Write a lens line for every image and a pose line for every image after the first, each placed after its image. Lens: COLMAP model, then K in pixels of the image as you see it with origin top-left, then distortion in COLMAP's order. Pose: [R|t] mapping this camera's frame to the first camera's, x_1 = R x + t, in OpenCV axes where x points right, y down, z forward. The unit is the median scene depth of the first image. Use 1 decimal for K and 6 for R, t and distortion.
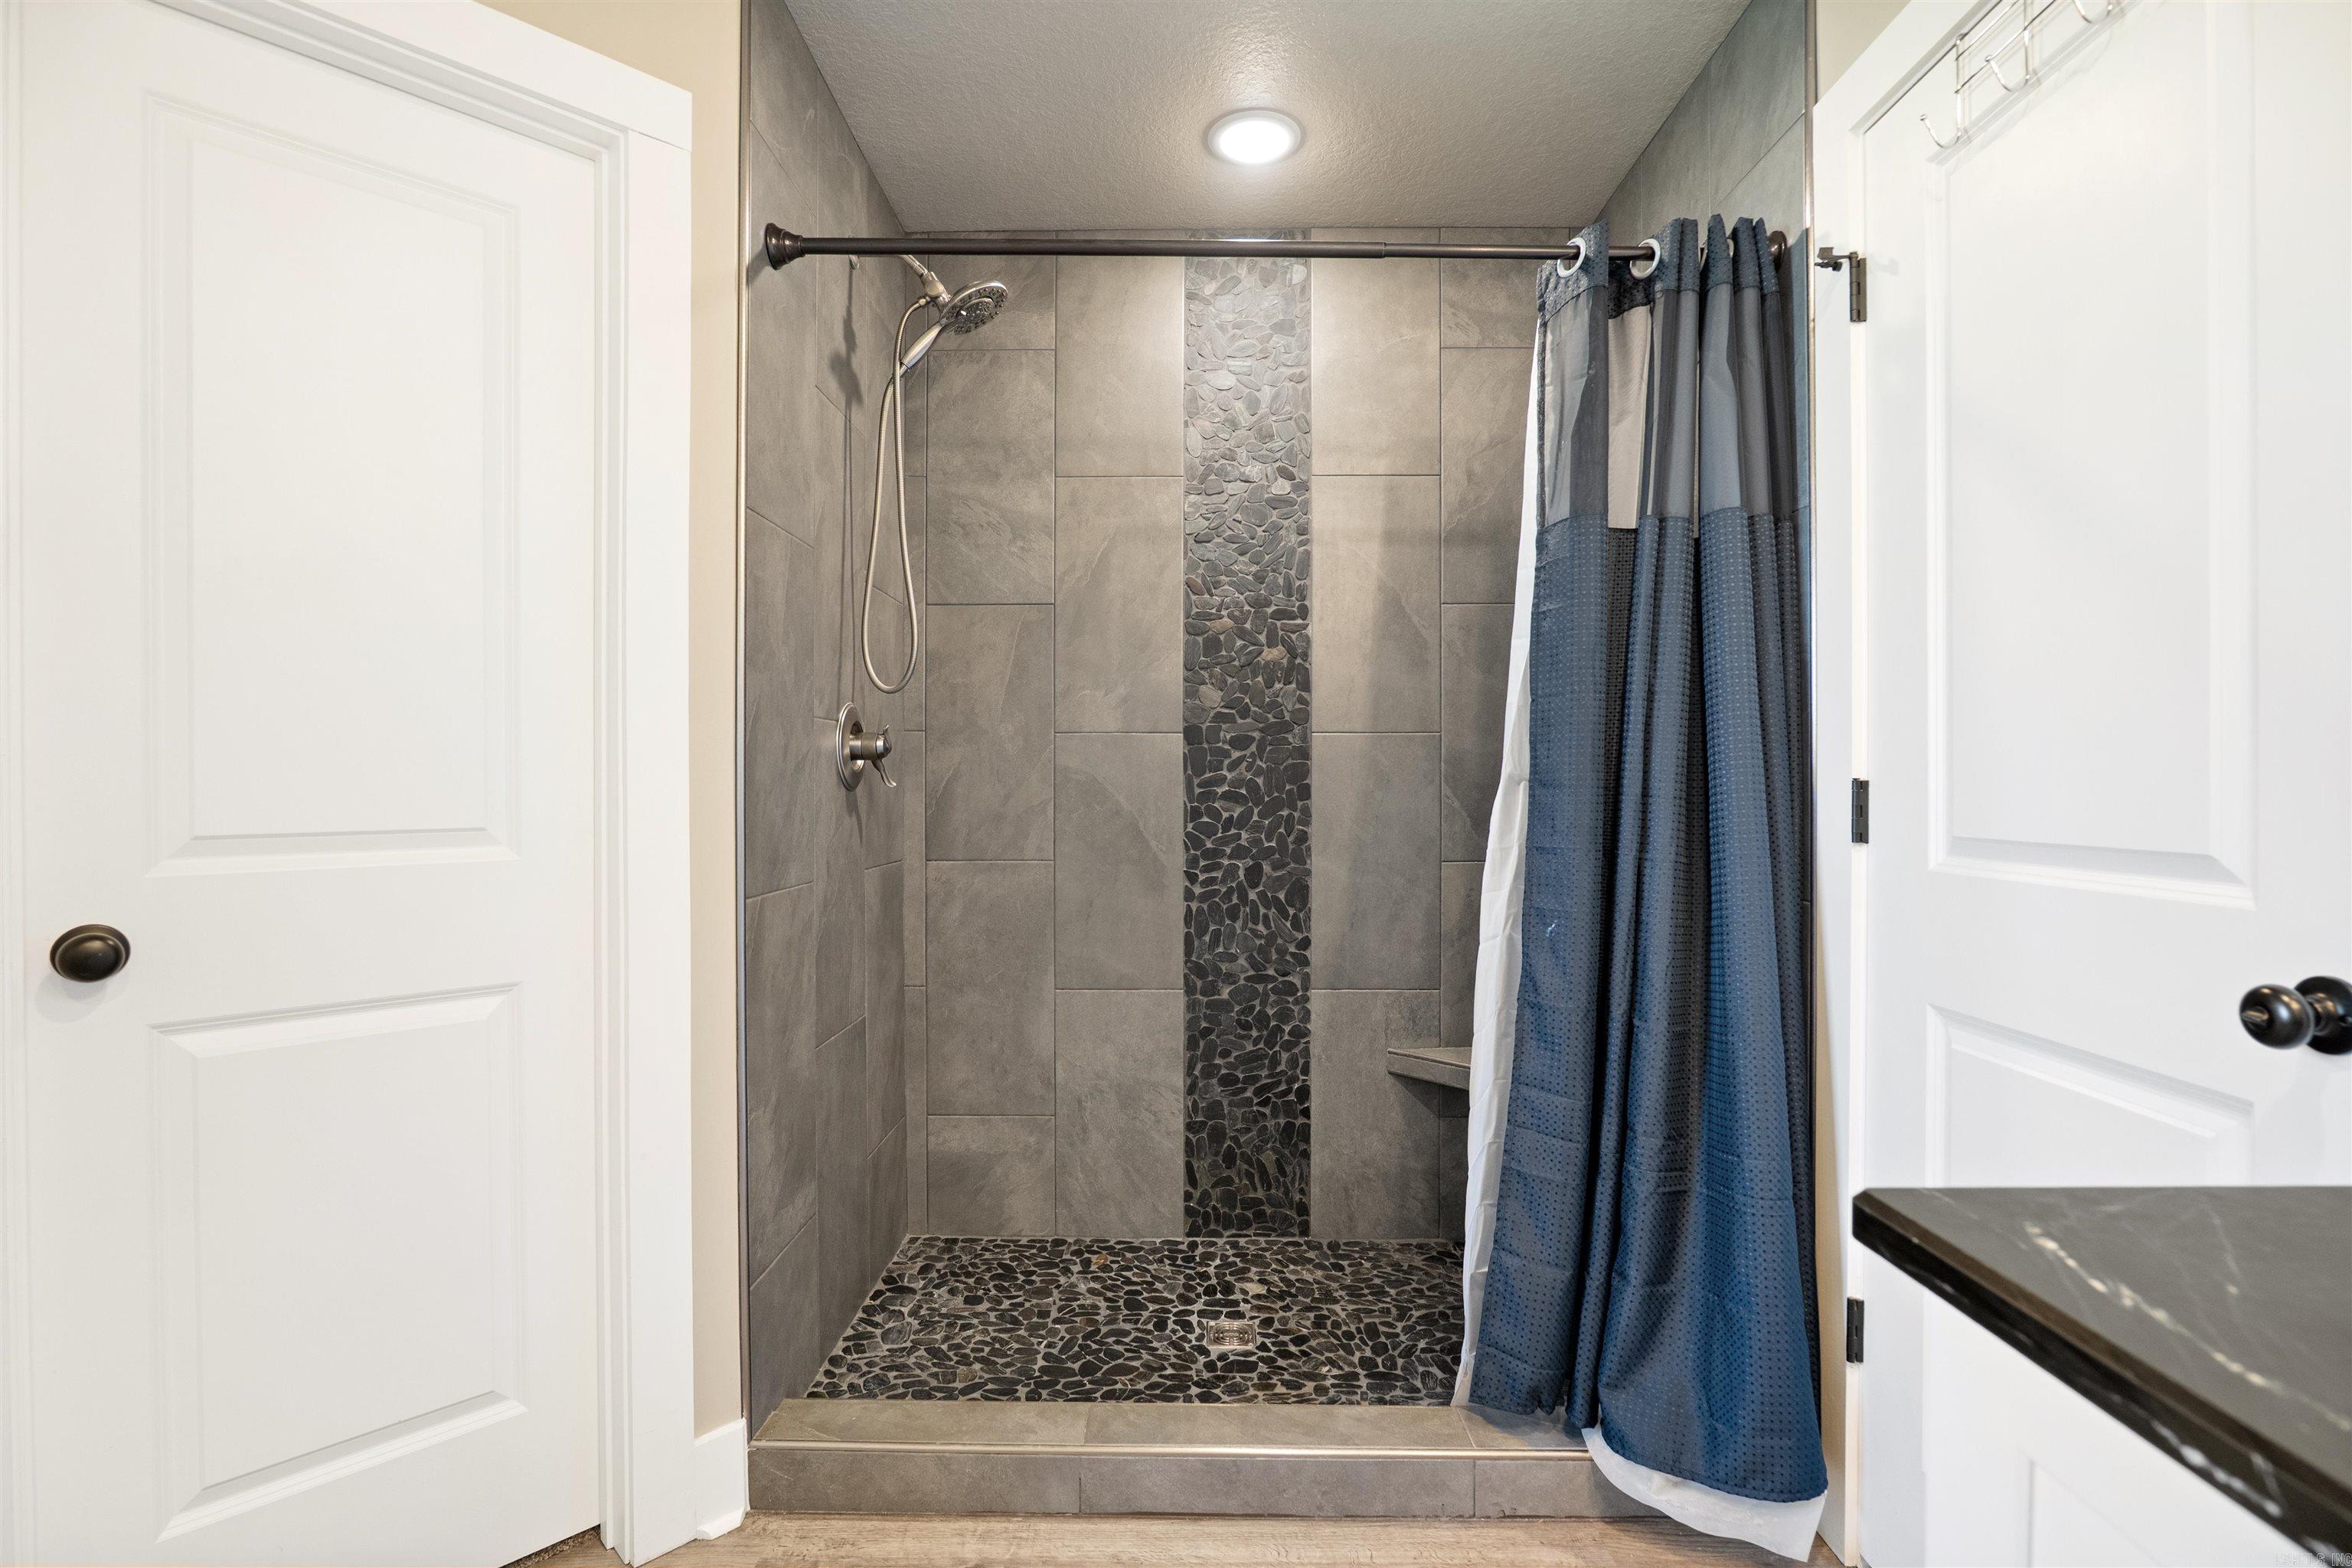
lens RADIAL K [[1098.6, 0, 1175.9], [0, 1098.6, 783.5], [0, 0, 1]] dist [-0.027044, 0.008451]
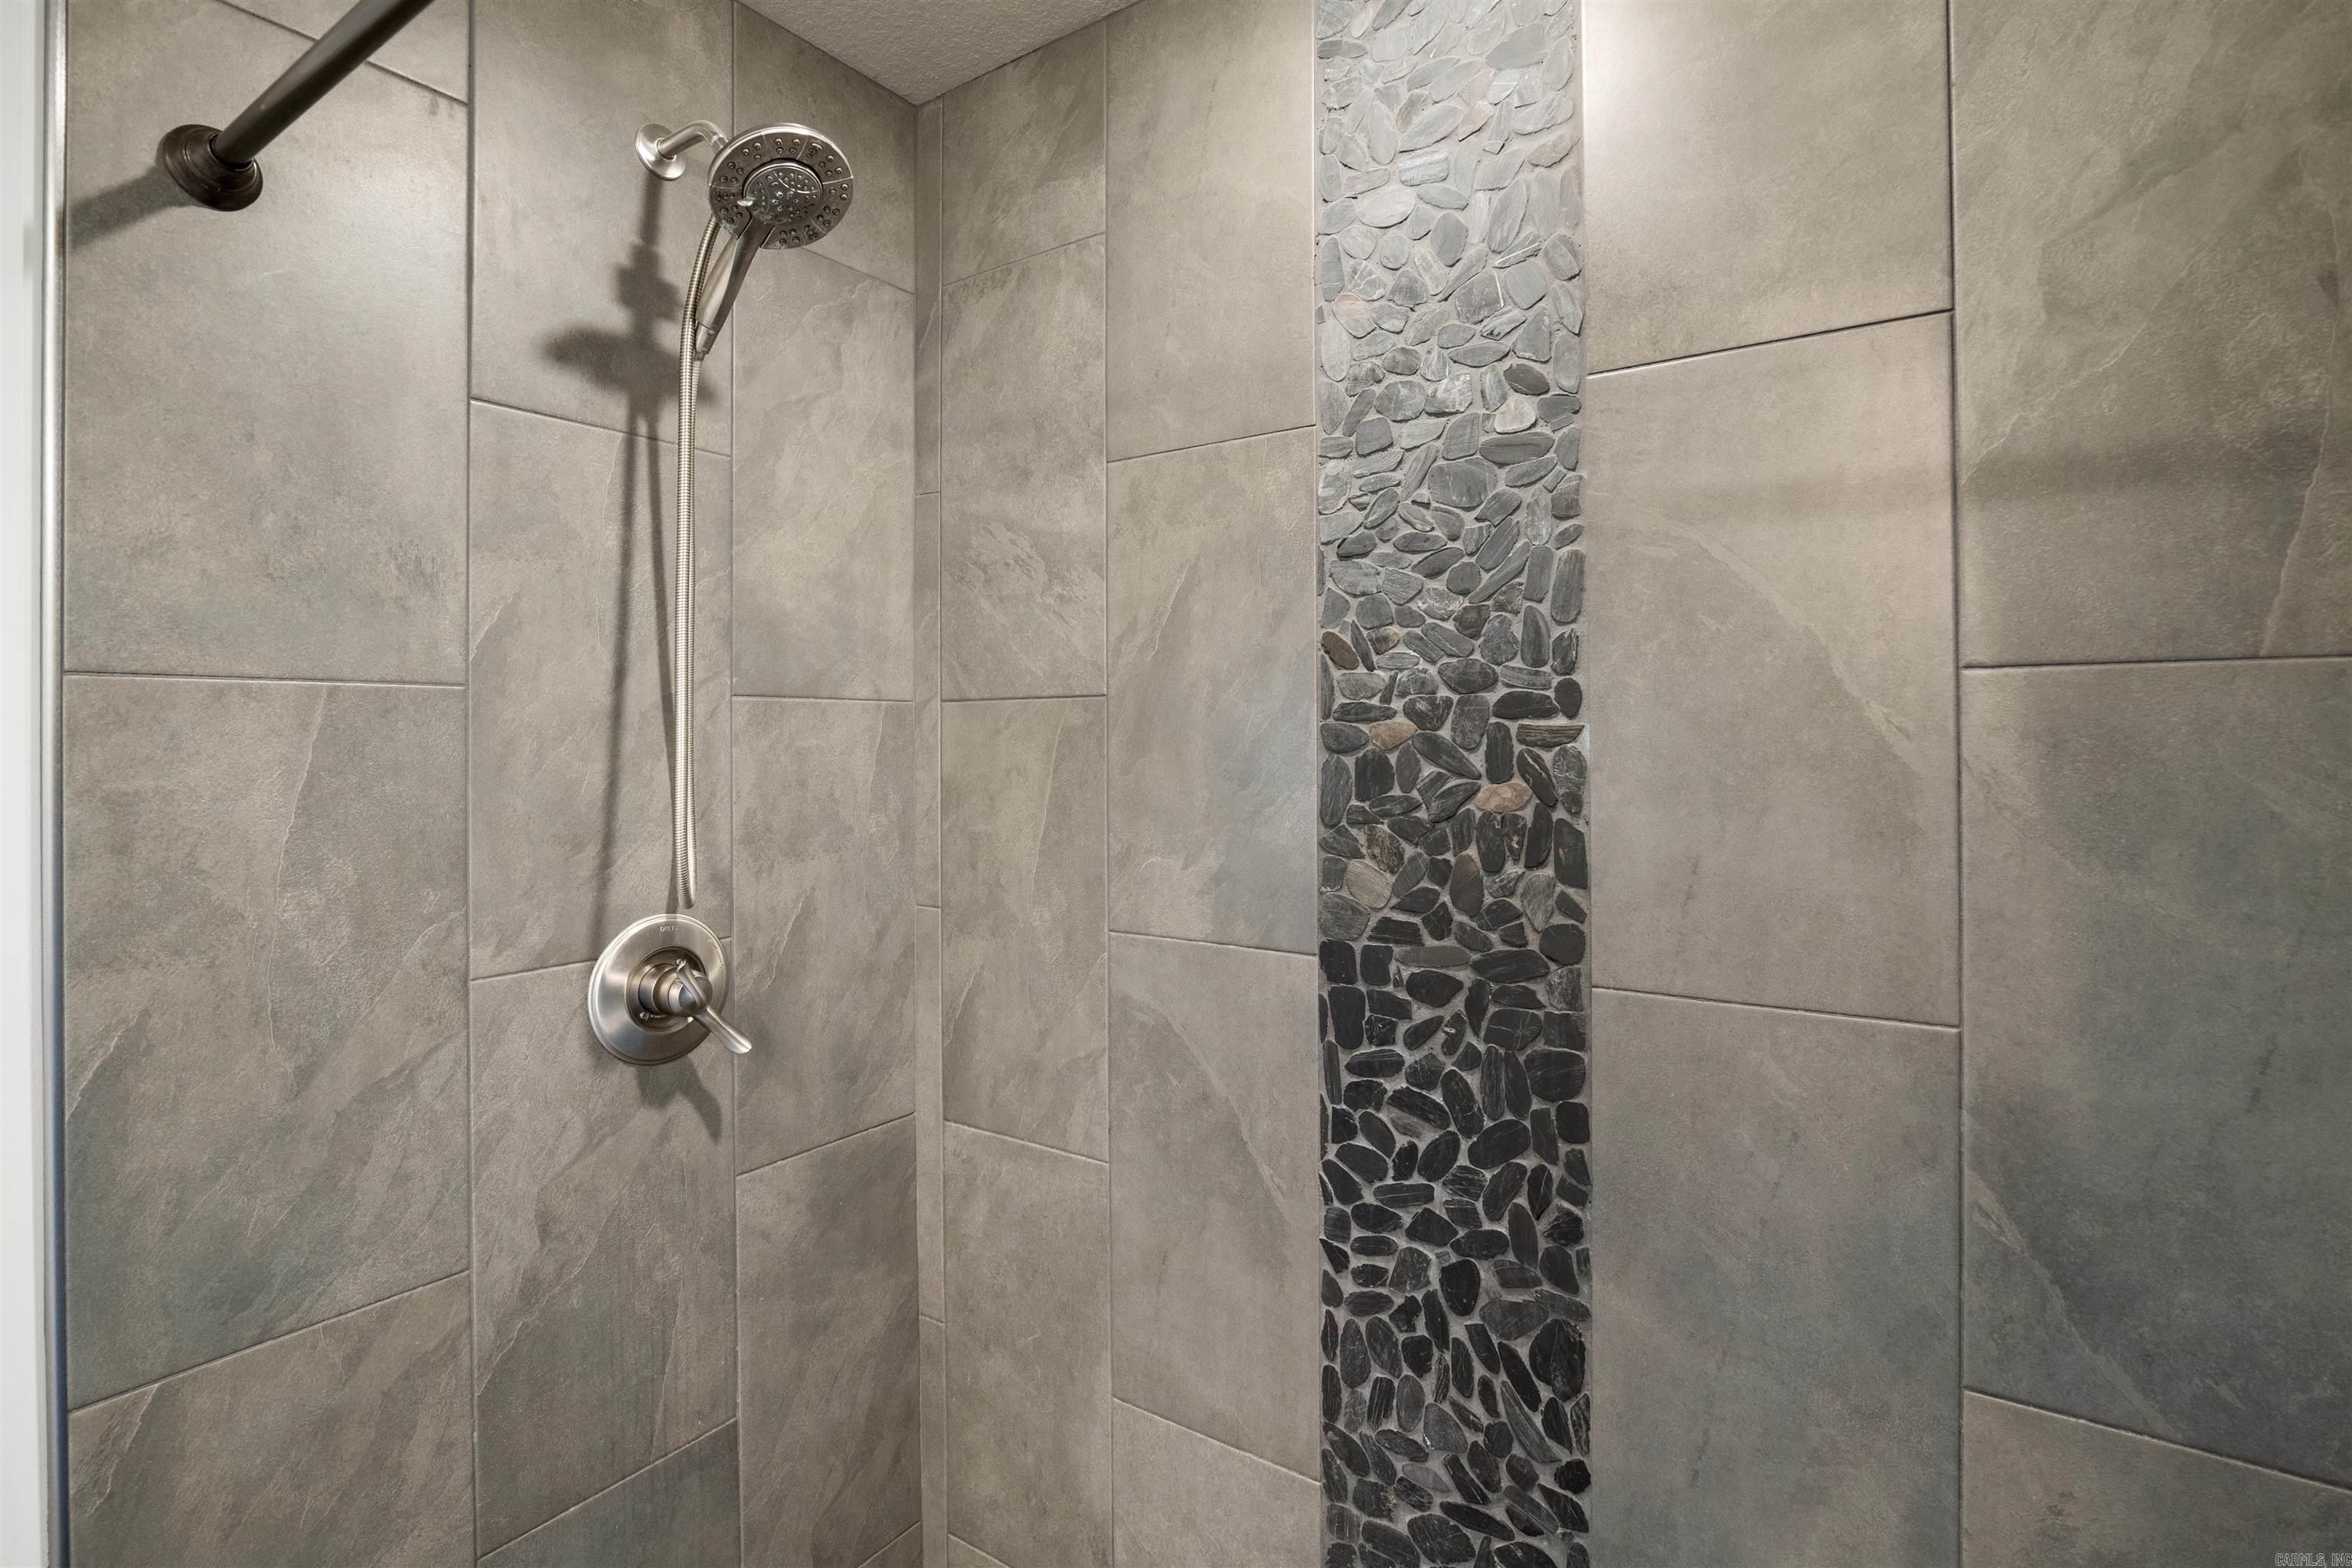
lens RADIAL K [[1098.6, 0, 1203.1], [0, 1098.6, 731.5], [0, 0, 1]] dist [-0.027044, 0.008451]
pose [[0.838963, -0.007771, -0.544132, 0.227336], [0.003680, 0.999956, -0.008607, -0.140492], [0.544176, 0.005218, 0.838955, 0.566822]]
